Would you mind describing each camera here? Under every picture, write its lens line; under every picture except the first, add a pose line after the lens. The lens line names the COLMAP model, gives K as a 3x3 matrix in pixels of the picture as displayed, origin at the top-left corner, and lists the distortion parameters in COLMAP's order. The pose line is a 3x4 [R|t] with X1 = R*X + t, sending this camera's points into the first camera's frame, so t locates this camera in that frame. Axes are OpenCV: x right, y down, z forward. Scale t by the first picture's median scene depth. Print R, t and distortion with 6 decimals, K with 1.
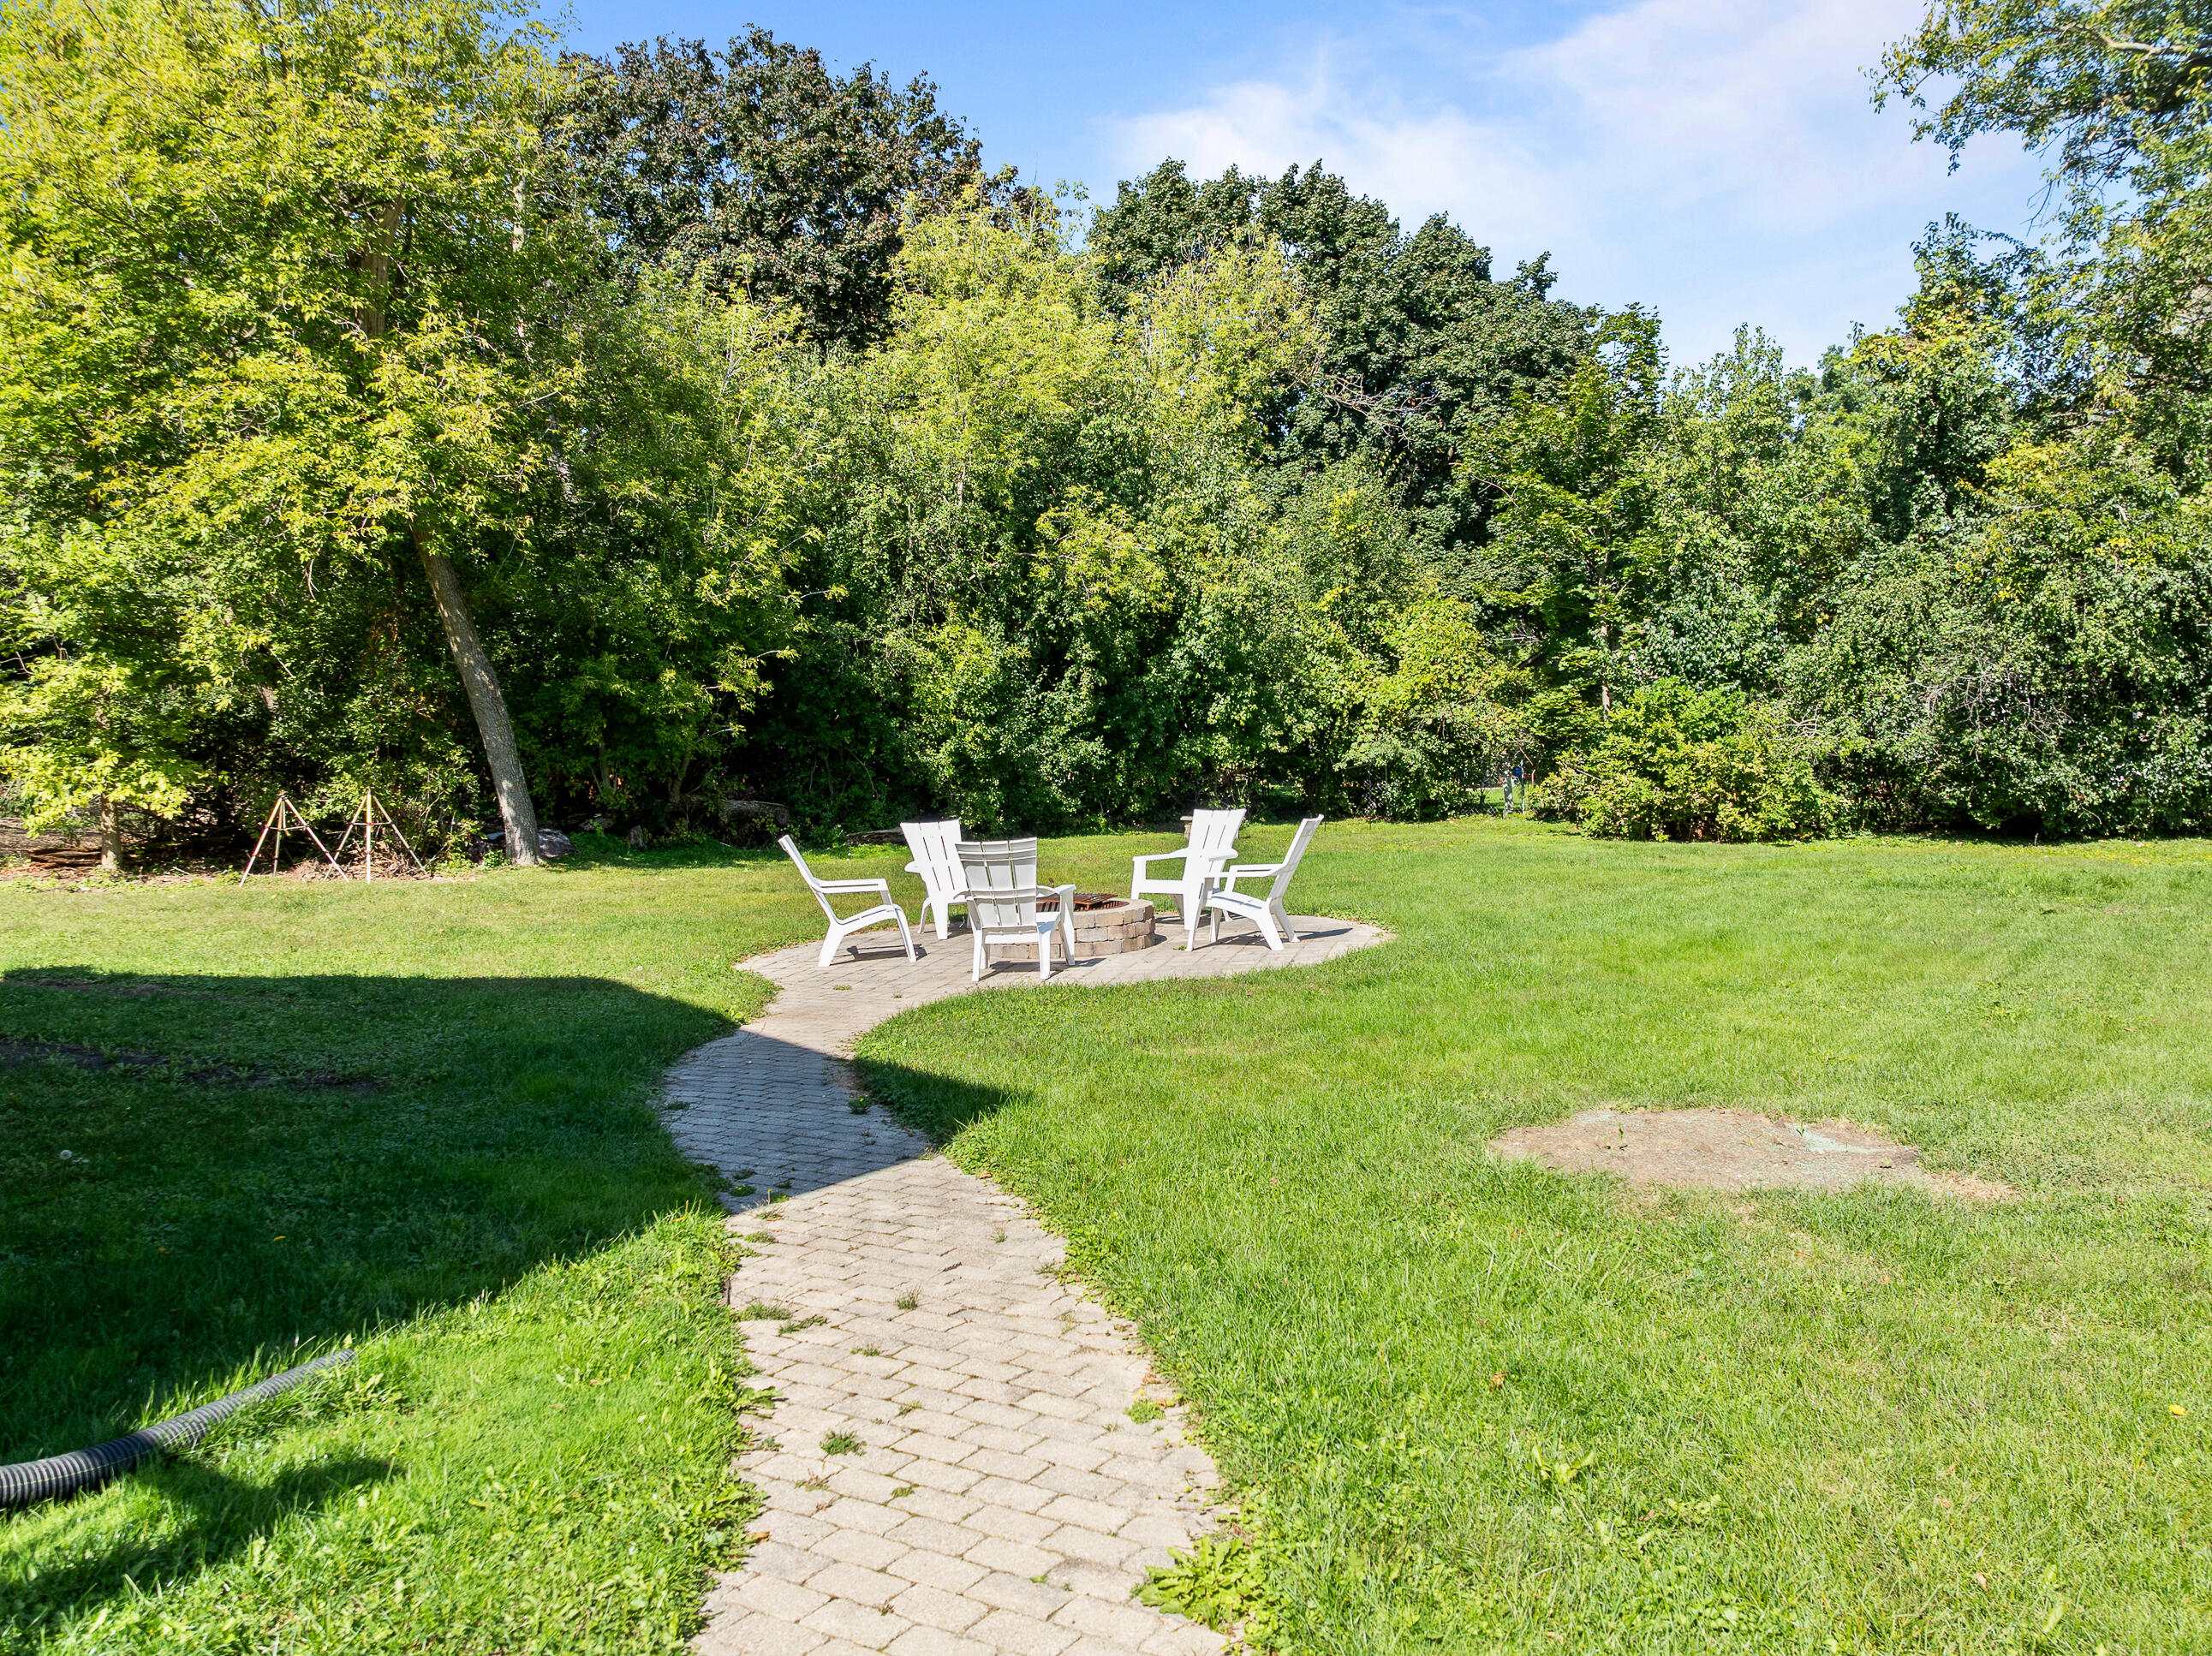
lens RADIAL K [[1707.6, 0, 1118.6], [0, 1707.6, 836.4], [0, 0, 1]] dist [0.001574, -0.067129]
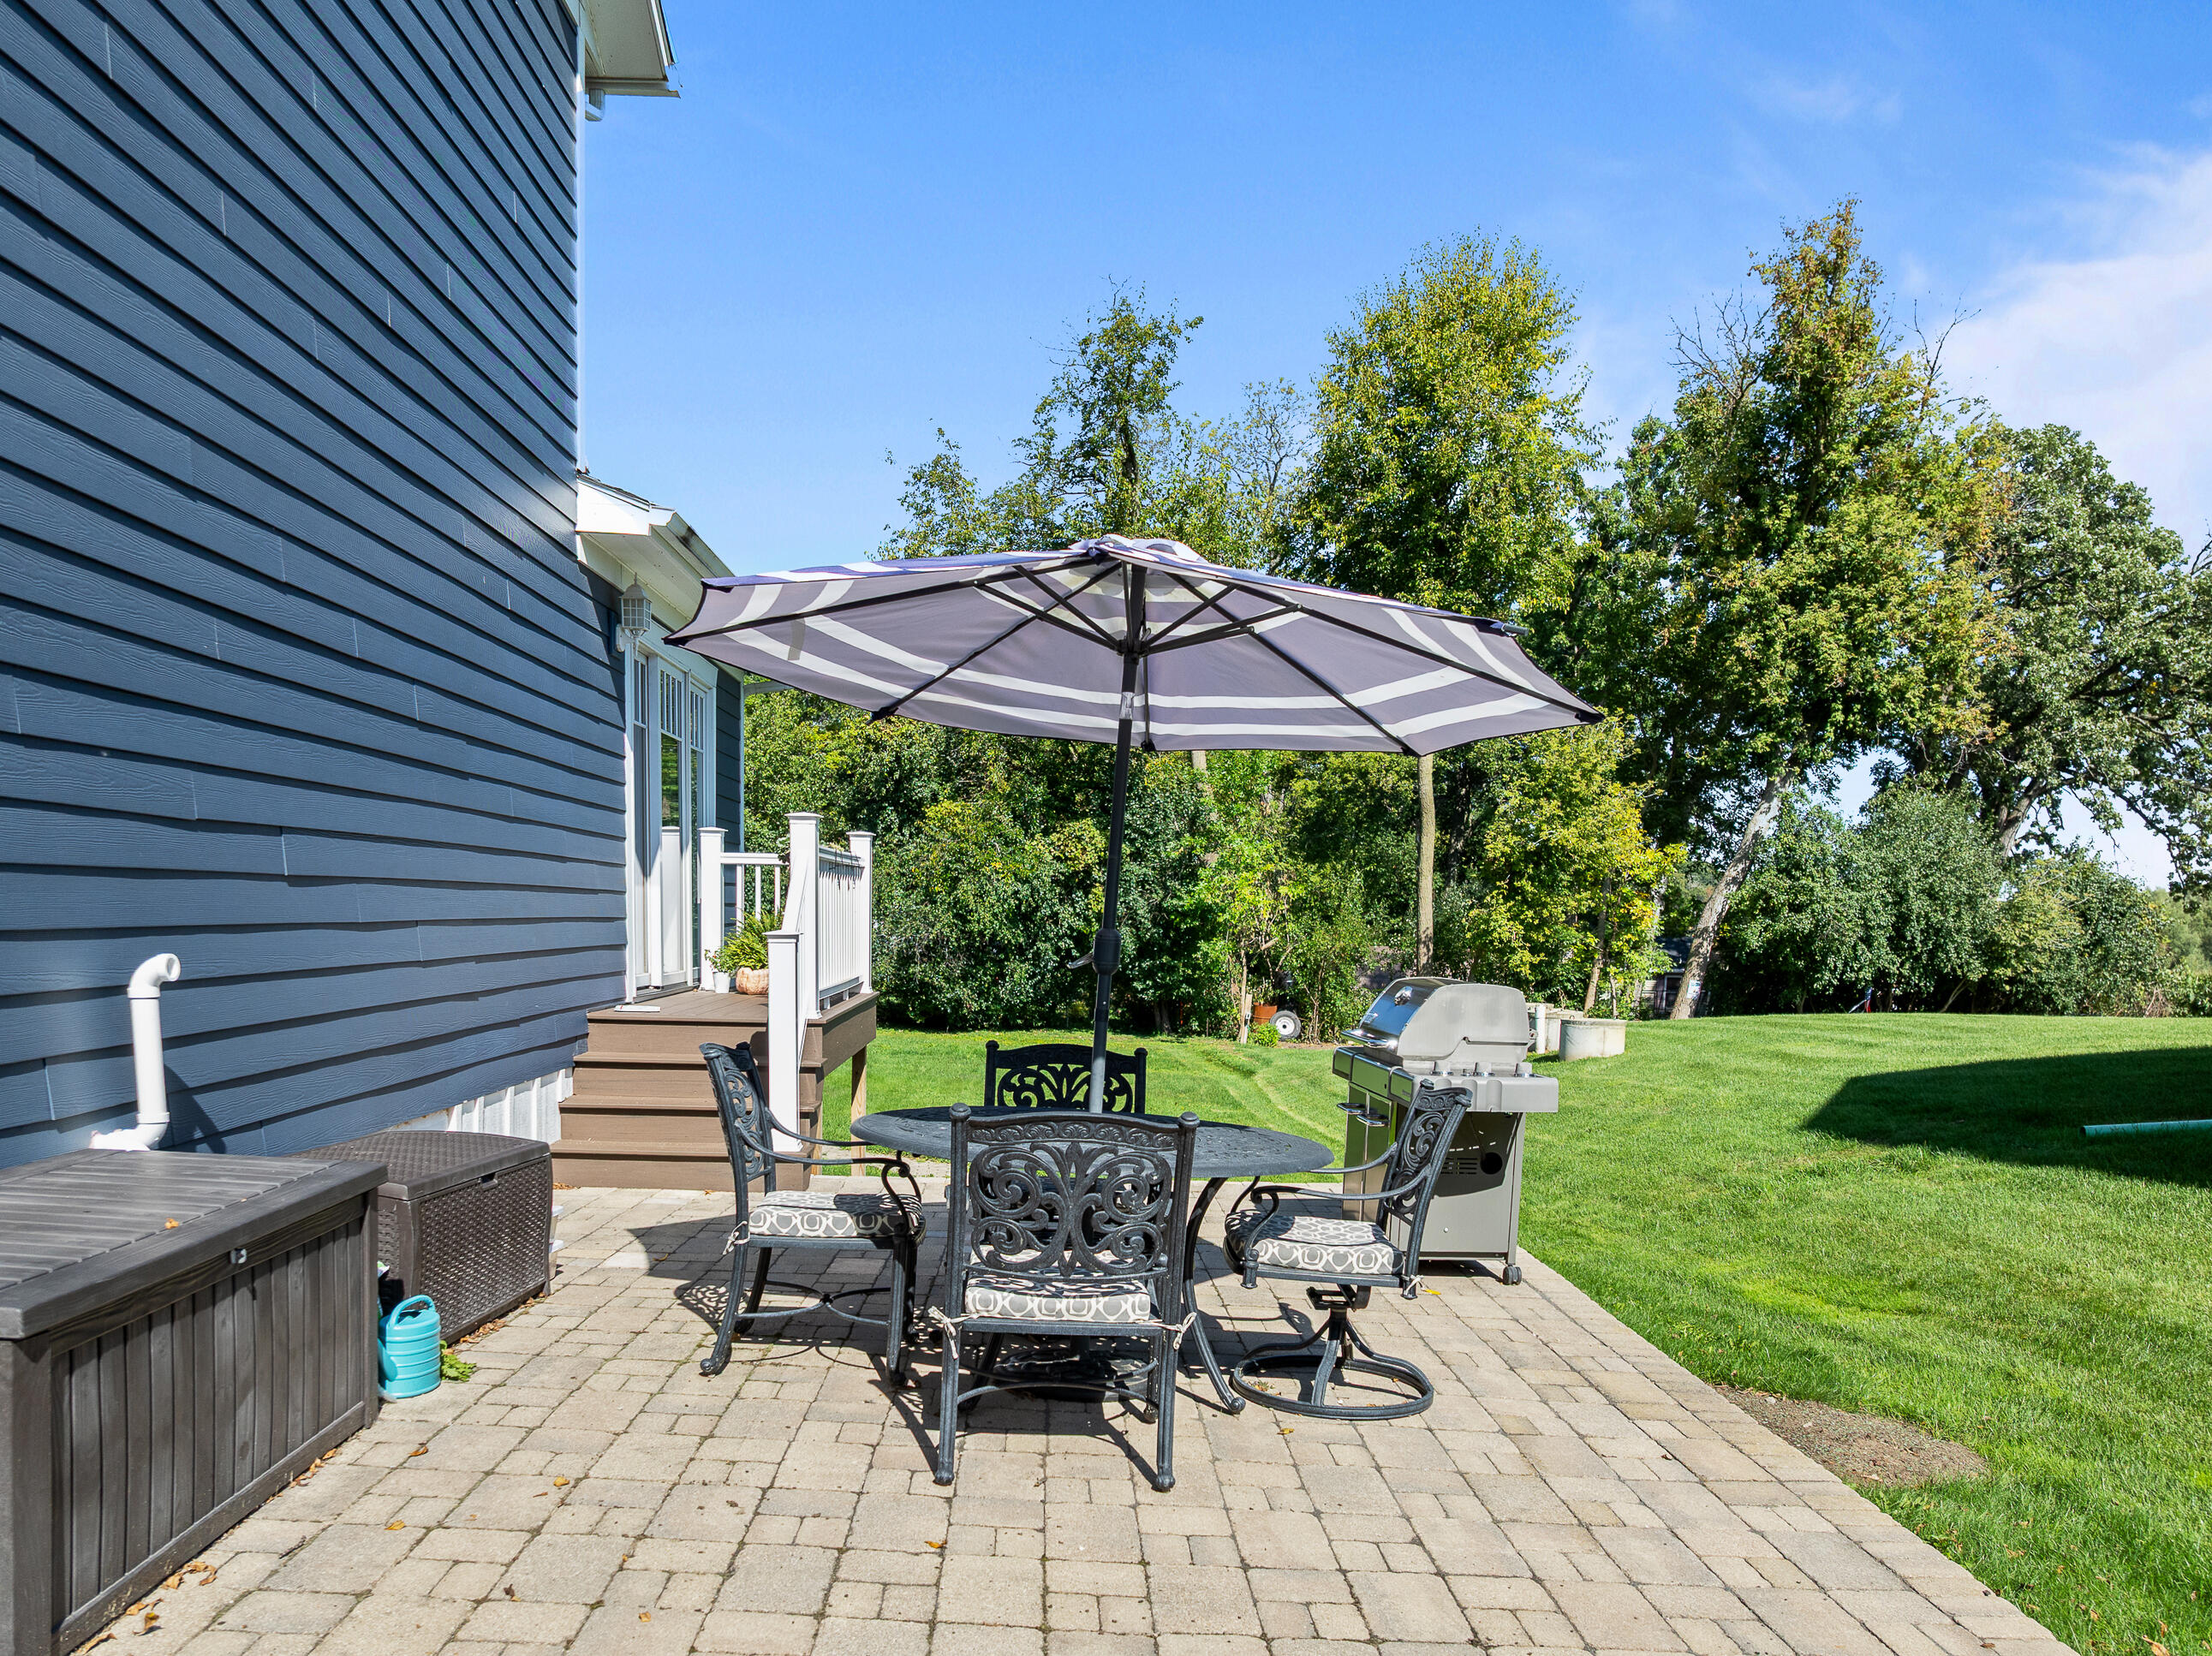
lens RADIAL K [[1653.6, 0, 1196.8], [0, 1653.6, 1087.5], [0, 0, 1]] dist [-0.000748, -0.004727]
pose [[0.755775, -0.001876, 0.654829, -0.301447], [-0.026432, 0.999094, 0.033369, -0.002011], [-0.654298, -0.042528, 0.755040, -0.358970]]
